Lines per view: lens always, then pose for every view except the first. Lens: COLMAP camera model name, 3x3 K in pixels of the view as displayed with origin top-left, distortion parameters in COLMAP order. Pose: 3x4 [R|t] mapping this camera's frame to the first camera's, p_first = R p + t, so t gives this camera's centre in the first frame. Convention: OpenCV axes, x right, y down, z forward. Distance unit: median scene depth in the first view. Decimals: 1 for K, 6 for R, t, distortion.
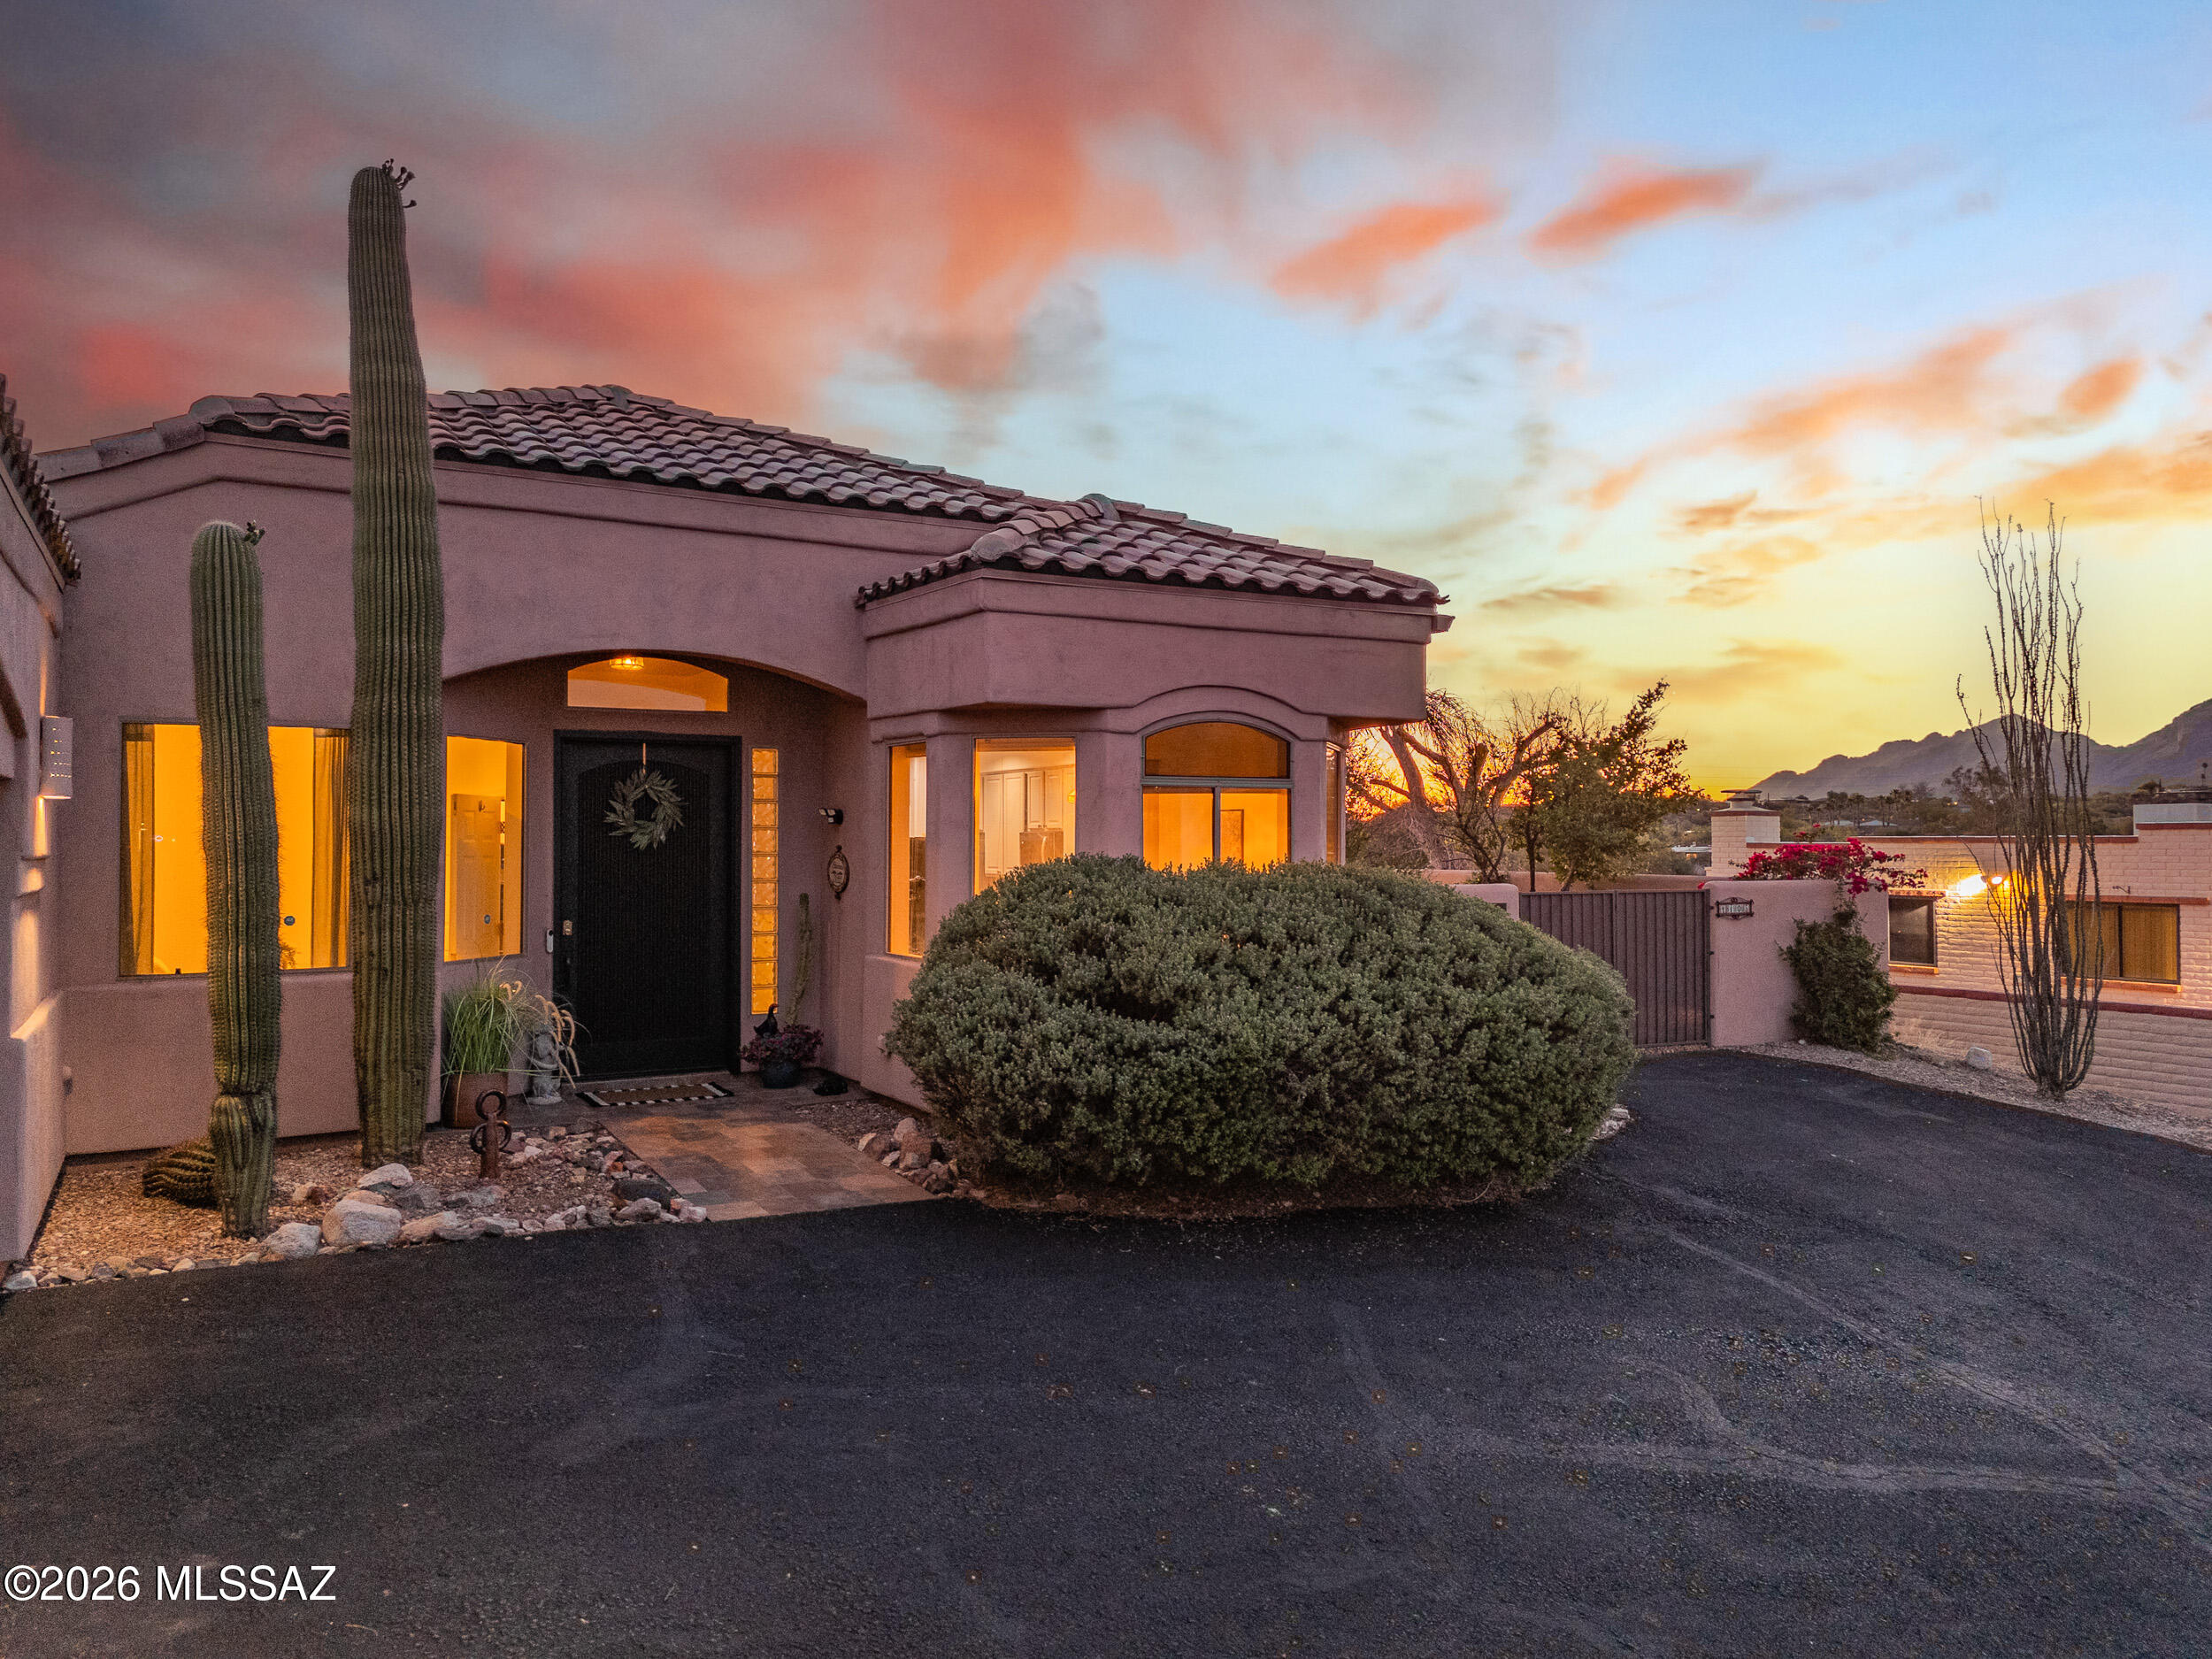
lens RADIAL K [[1578.7, 0, 1113.5], [0, 1578.7, 829.4], [0, 0, 1]] dist [-0.013010, -0.023208]
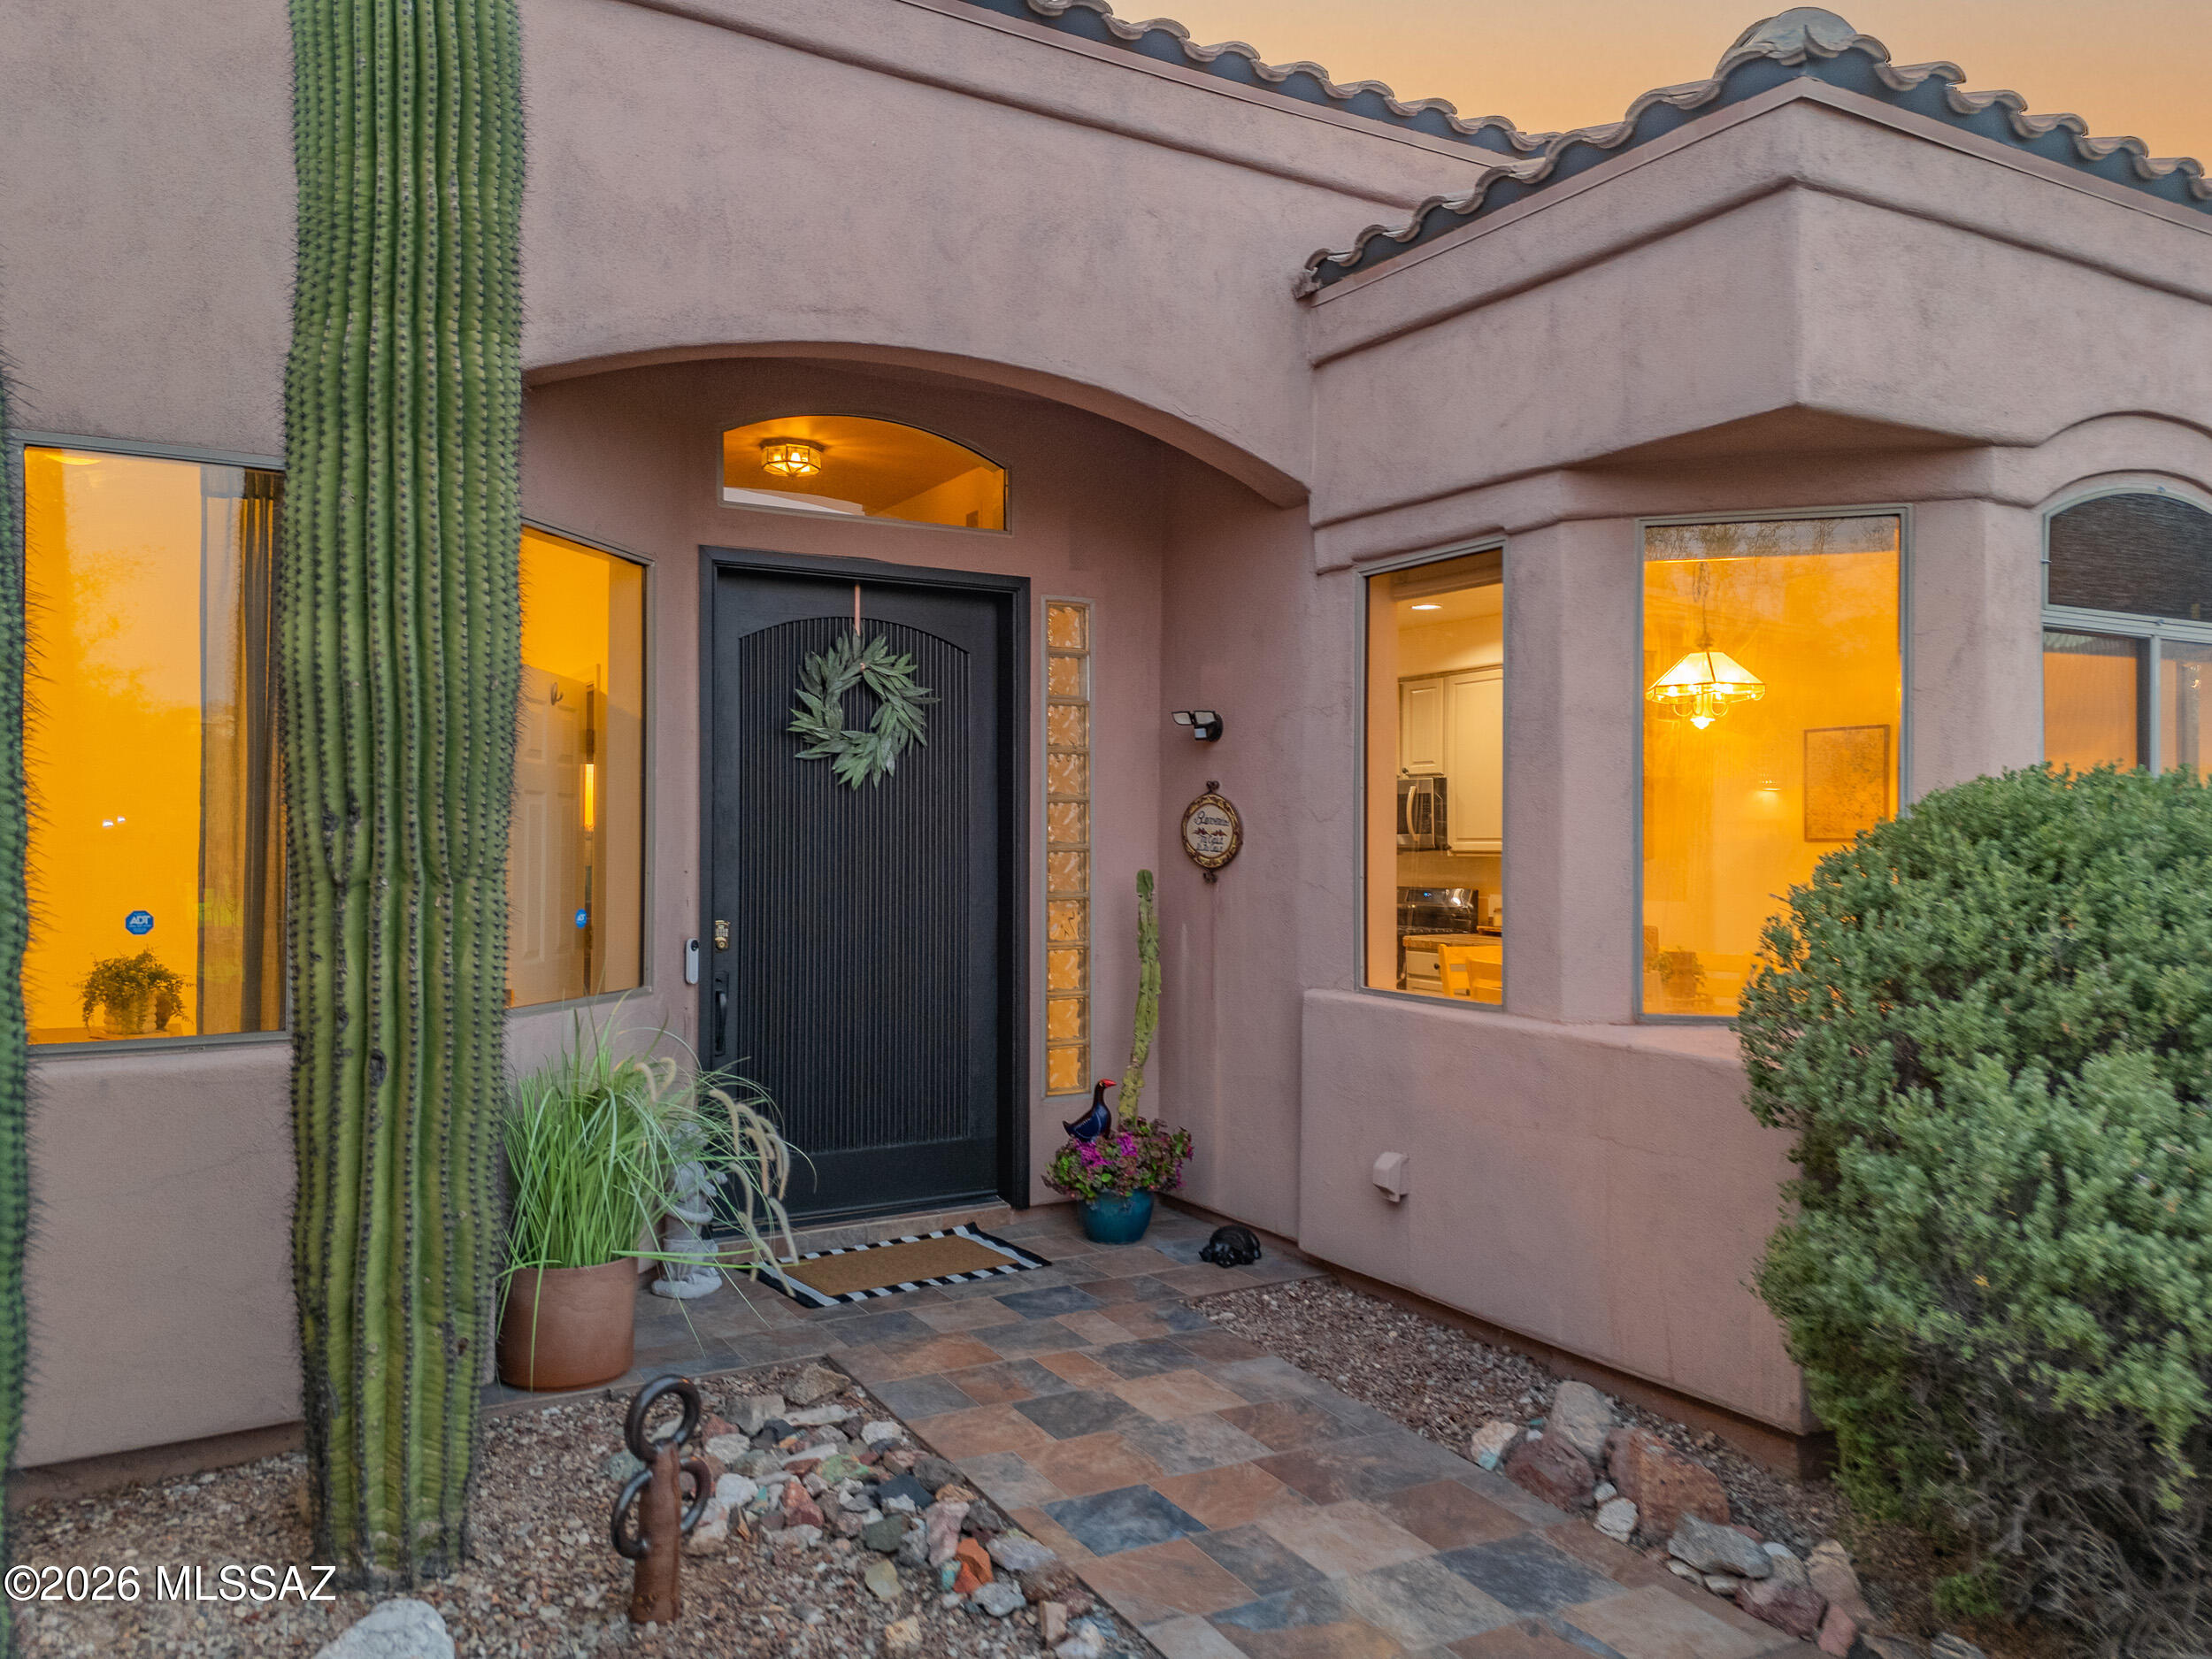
lens RADIAL K [[1711.2, 0, 1094.2], [0, 1711.2, 825.3], [0, 0, 1]] dist [0.032983, -0.003558]
pose [[0.999690, 0.001493, -0.024860, -0.229963], [-0.001411, 0.999993, 0.003323, 0.026949], [0.024865, -0.003287, 0.999685, 0.483799]]
